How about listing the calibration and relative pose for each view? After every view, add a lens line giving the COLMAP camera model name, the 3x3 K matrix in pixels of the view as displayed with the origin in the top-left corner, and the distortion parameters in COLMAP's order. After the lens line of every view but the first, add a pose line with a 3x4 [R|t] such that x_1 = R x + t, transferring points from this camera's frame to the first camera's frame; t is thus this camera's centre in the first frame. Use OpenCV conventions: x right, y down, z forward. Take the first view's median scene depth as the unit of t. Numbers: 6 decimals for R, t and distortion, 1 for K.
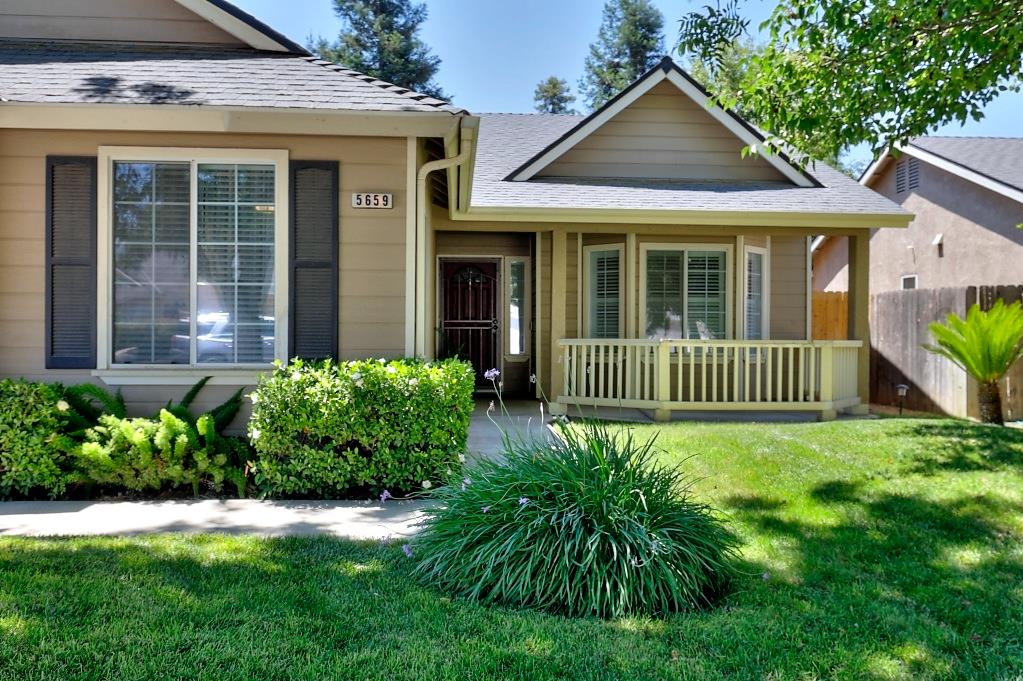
lens RADIAL K [[903.4, 0, 510.2], [0, 903.4, 335.5], [0, 0, 1]] dist [-0.004873, -0.003624]
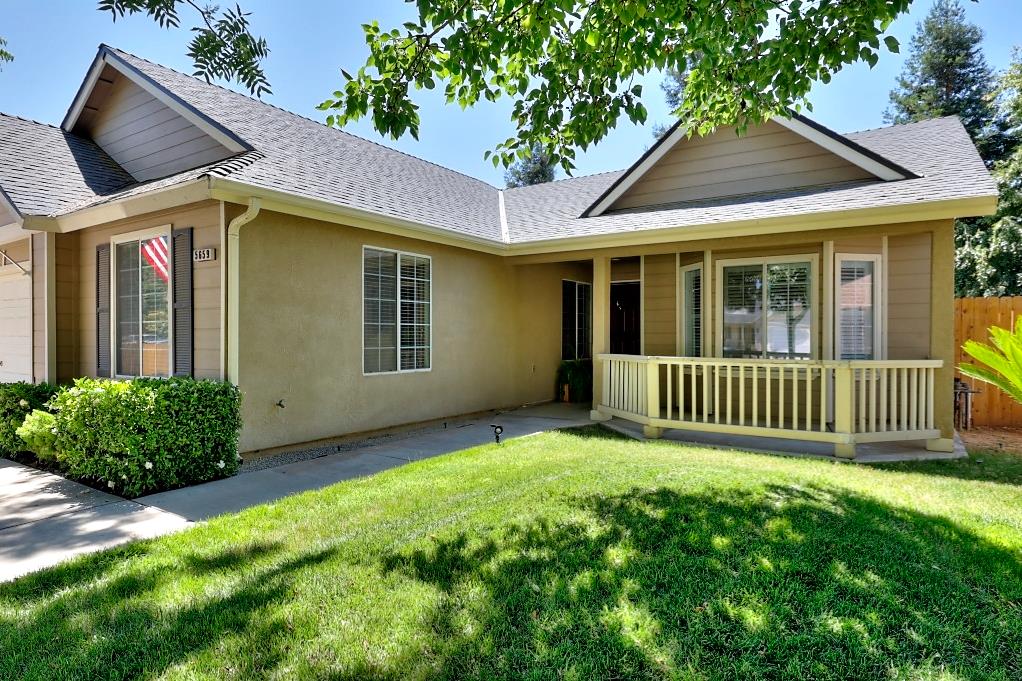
lens RADIAL K [[600.2, 0, 507.5], [0, 600.2, 337.0], [0, 0, 1]] dist [-0.009497, 0.000735]
pose [[0.787103, -0.004574, -0.616805, 0.406038], [0.004730, 0.999988, -0.001379, -0.015546], [0.616804, -0.001832, 0.787115, 0.332039]]
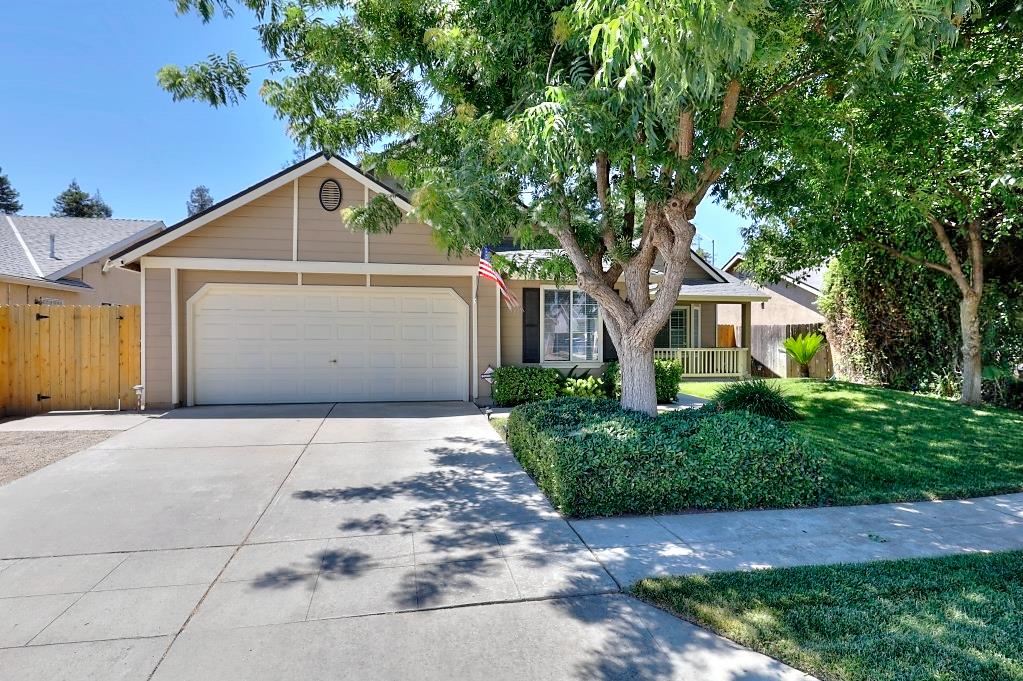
lens RADIAL K [[563.7, 0, 510.3], [0, 563.7, 341.3], [0, 0, 1]] dist [0.003389, 0.000119]
pose [[0.991711, -0.005609, 0.128369, -0.430243], [0.004865, 0.999970, 0.006106, -0.023176], [-0.128399, -0.005431, 0.991708, -0.412073]]
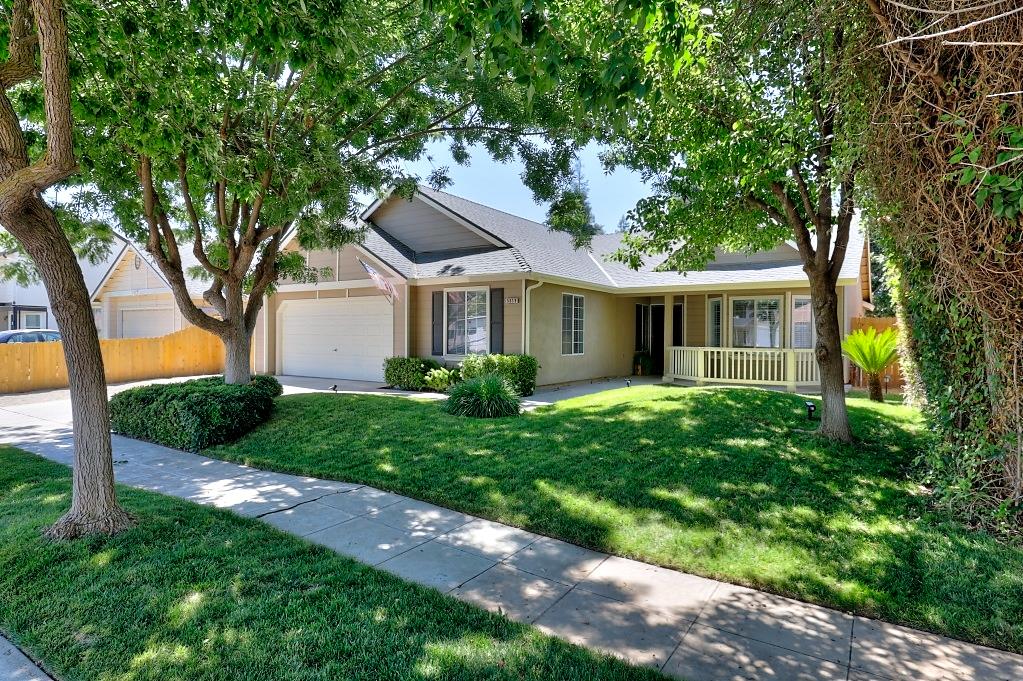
lens RADIAL K [[563.7, 0, 510.6], [0, 563.7, 341.8], [0, 0, 1]] dist [0.003389, 0.000119]
pose [[0.790756, 0.005514, -0.612106, 0.551085], [-0.001525, 0.999974, 0.007038, -0.015443], [0.612129, -0.004632, 0.790744, -0.265289]]
